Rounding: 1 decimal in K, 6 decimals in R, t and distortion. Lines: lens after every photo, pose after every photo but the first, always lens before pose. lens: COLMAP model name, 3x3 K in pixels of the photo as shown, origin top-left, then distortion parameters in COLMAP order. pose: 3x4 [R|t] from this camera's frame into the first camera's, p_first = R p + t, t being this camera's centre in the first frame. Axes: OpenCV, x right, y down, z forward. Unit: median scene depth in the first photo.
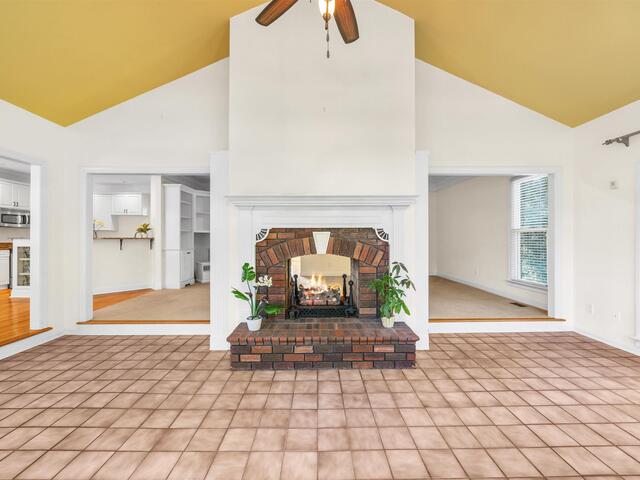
lens RADIAL K [[281.7, 0, 318.9], [0, 281.7, 237.9], [0, 0, 1]] dist [0.001665, 0.000699]
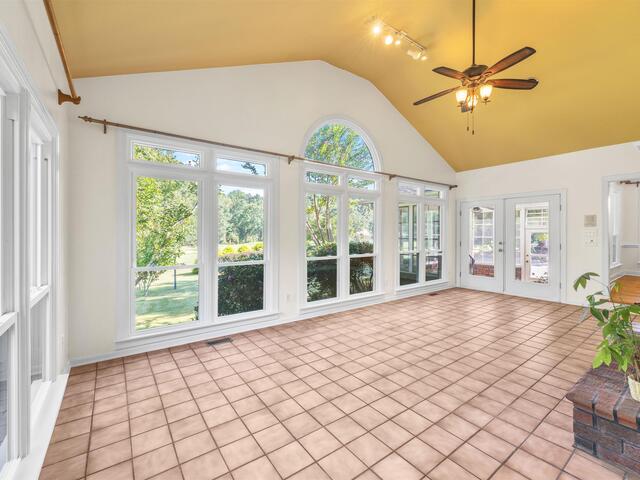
lens RADIAL K [[281.7, 0, 319.2], [0, 281.7, 236.4], [0, 0, 1]] dist [0.001665, 0.000699]
pose [[-0.824224, 0.002888, -0.566257, 1.495414], [-0.001885, 0.999967, 0.007844, 0.014610], [0.566261, 0.007533, -0.824191, 1.565970]]
